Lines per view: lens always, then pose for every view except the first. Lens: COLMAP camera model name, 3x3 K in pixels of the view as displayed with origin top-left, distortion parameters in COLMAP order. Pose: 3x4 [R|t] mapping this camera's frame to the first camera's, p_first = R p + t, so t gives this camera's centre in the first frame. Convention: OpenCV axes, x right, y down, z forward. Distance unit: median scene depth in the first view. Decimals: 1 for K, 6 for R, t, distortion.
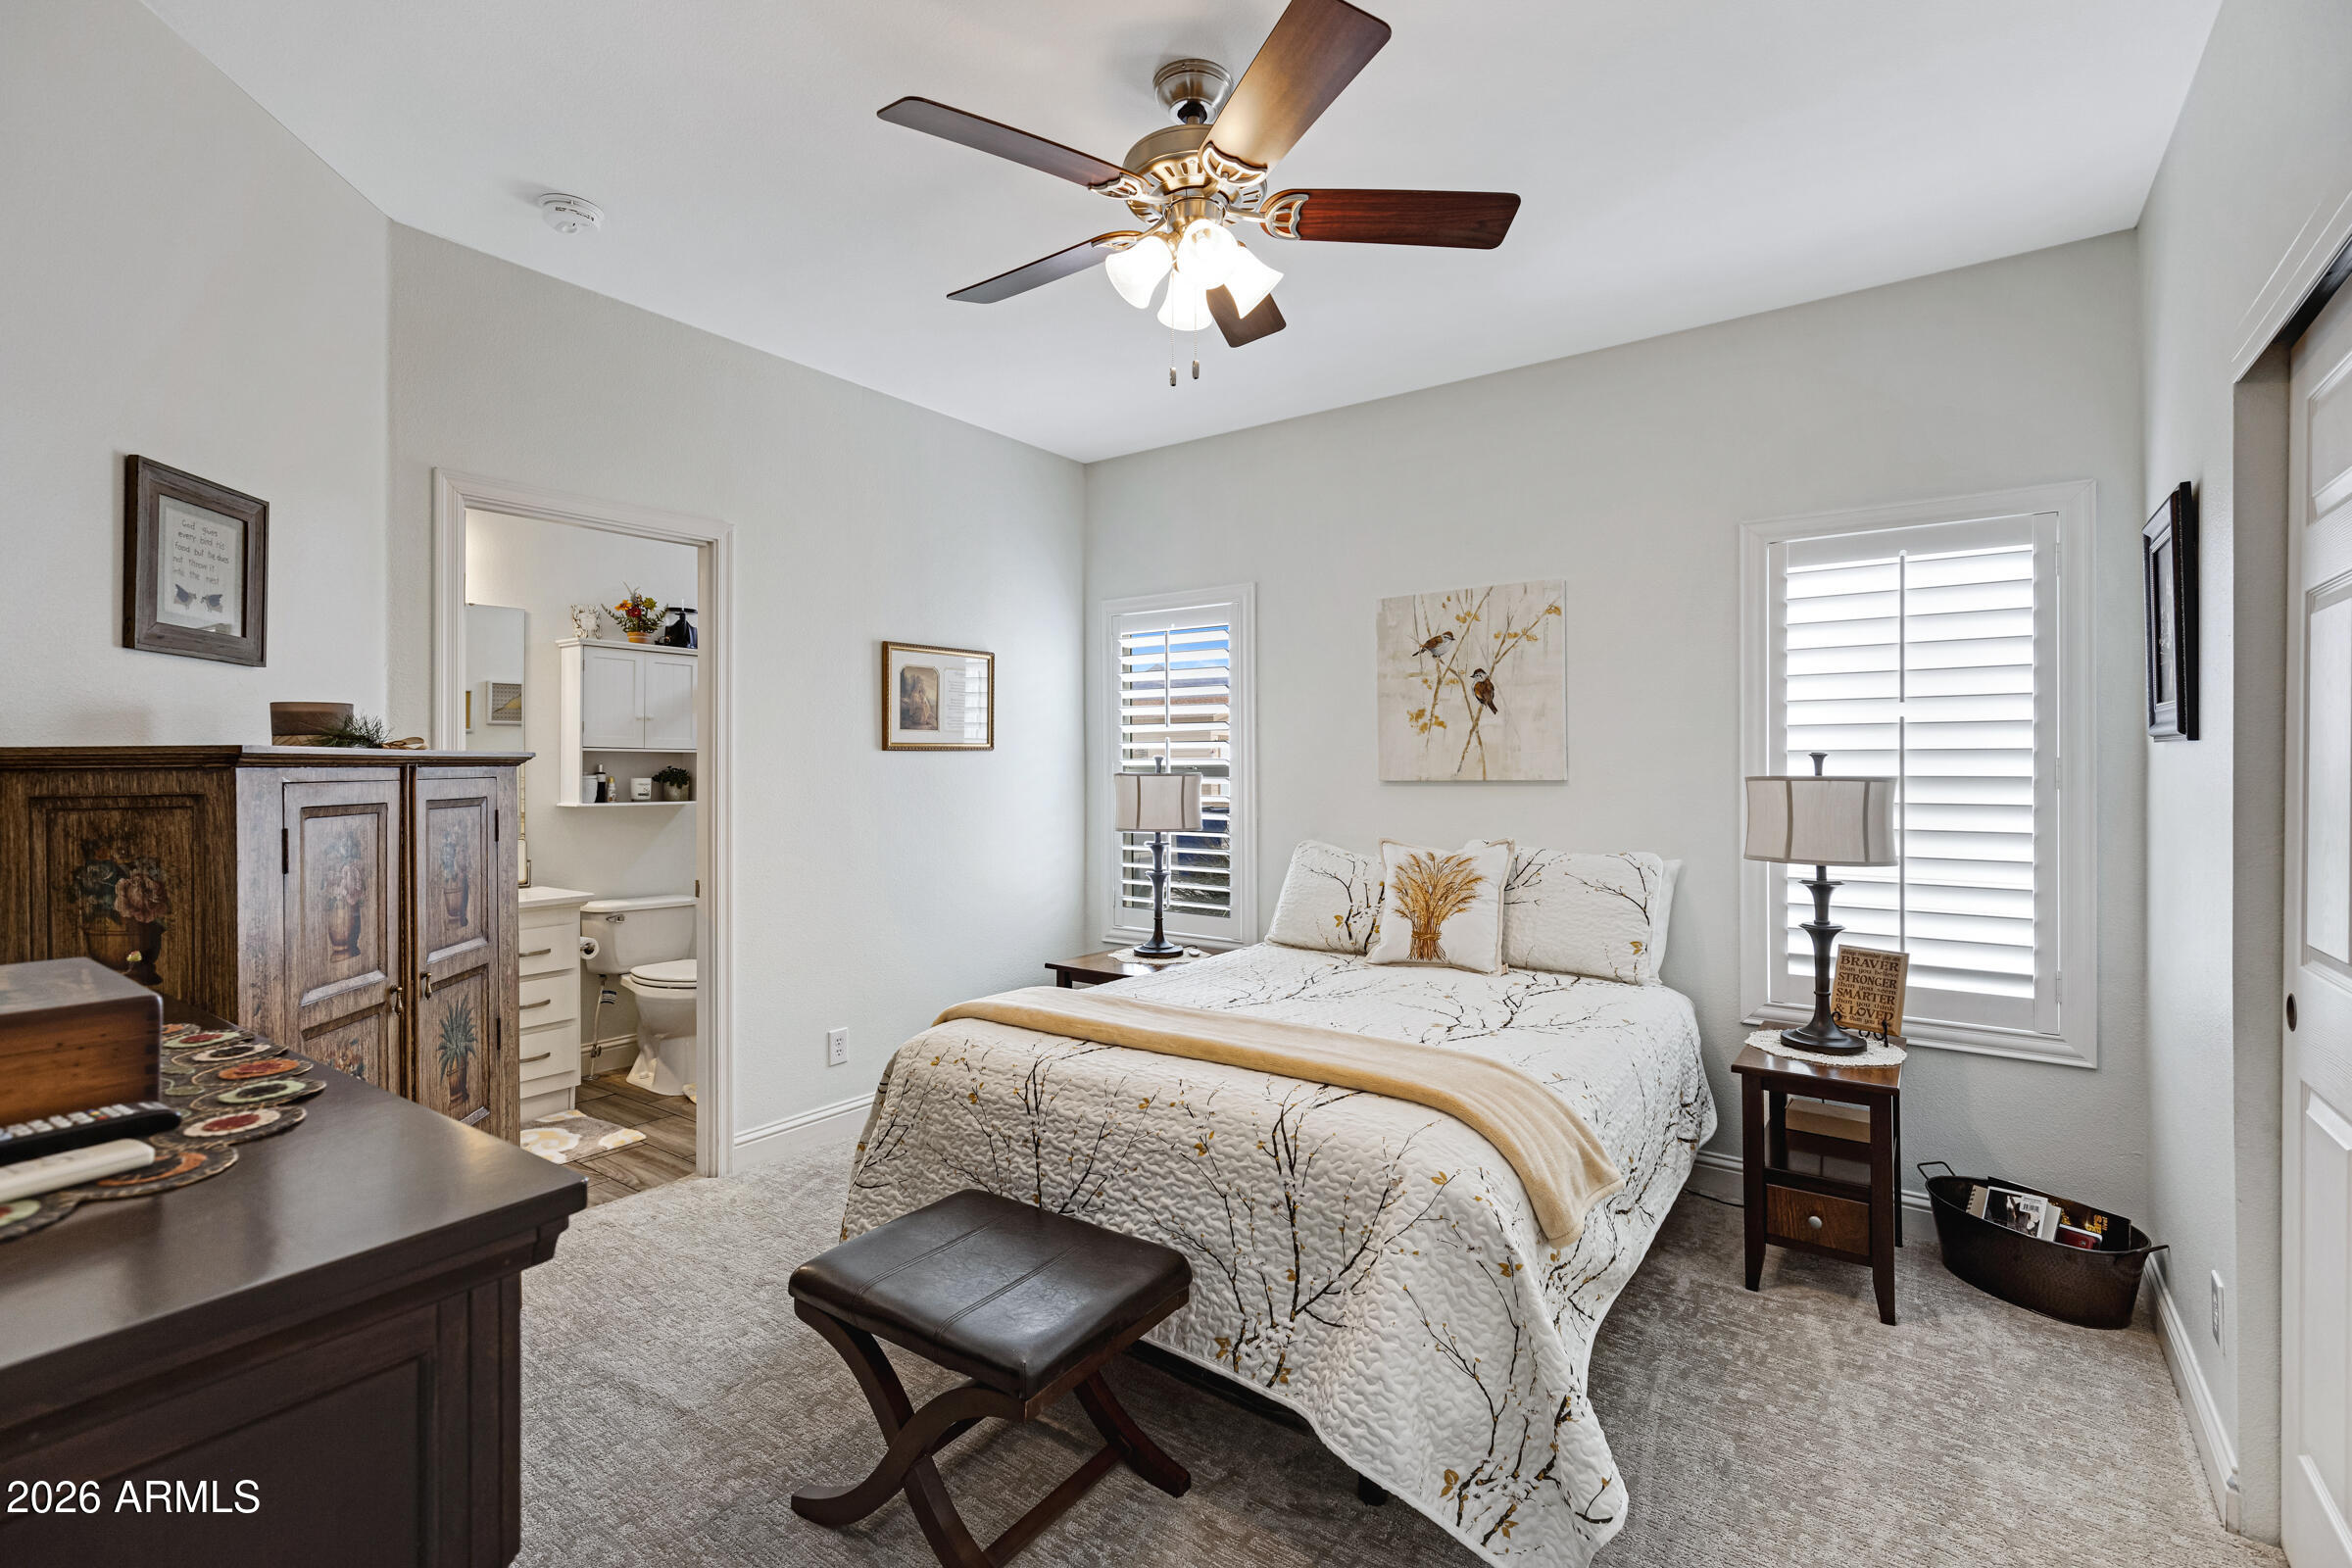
lens RADIAL K [[1050.1, 0, 1177.4], [0, 1050.1, 754.9], [0, 0, 1]] dist [0.000276, 0.000019]
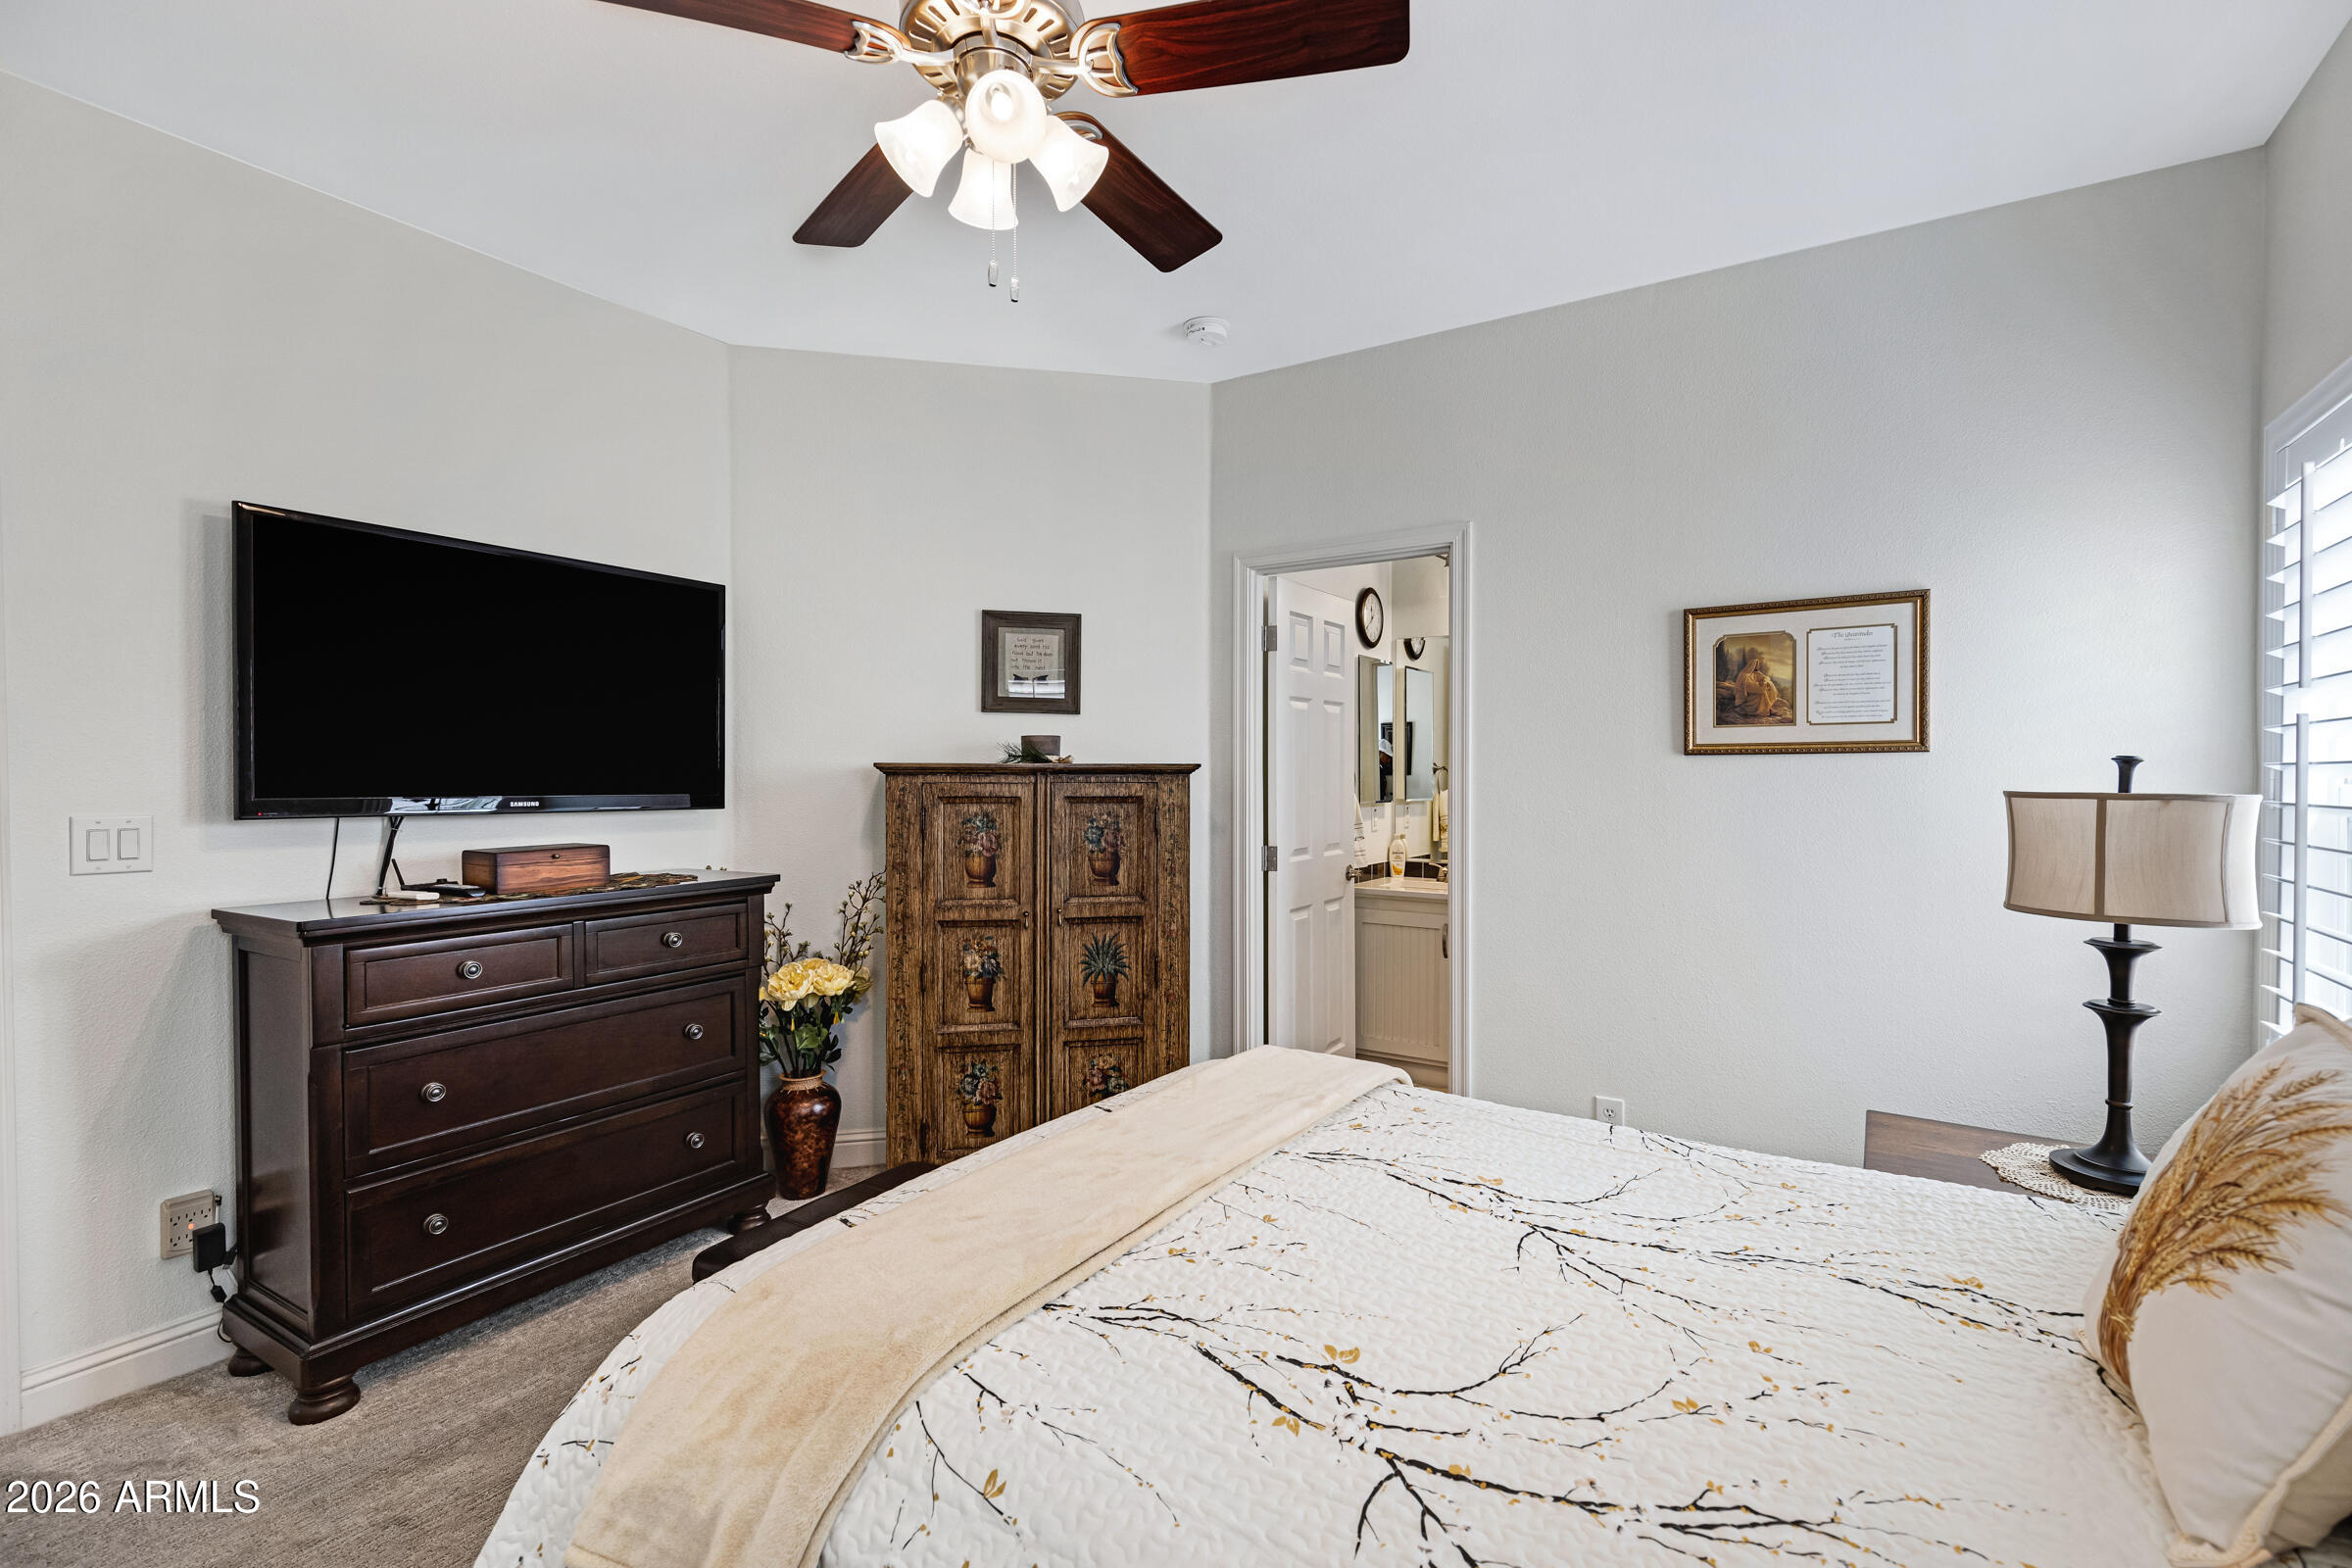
lens RADIAL K [[1041.0, 0, 1176.0], [0, 1041.0, 784.0], [0, 0, 1]] dist [0.000097, -0.000116]
pose [[0.065352, 0.008021, -0.997830, 0.735726], [0.006967, 0.999940, 0.008495, 0.012749], [0.997838, -0.007507, 0.065292, 0.982789]]
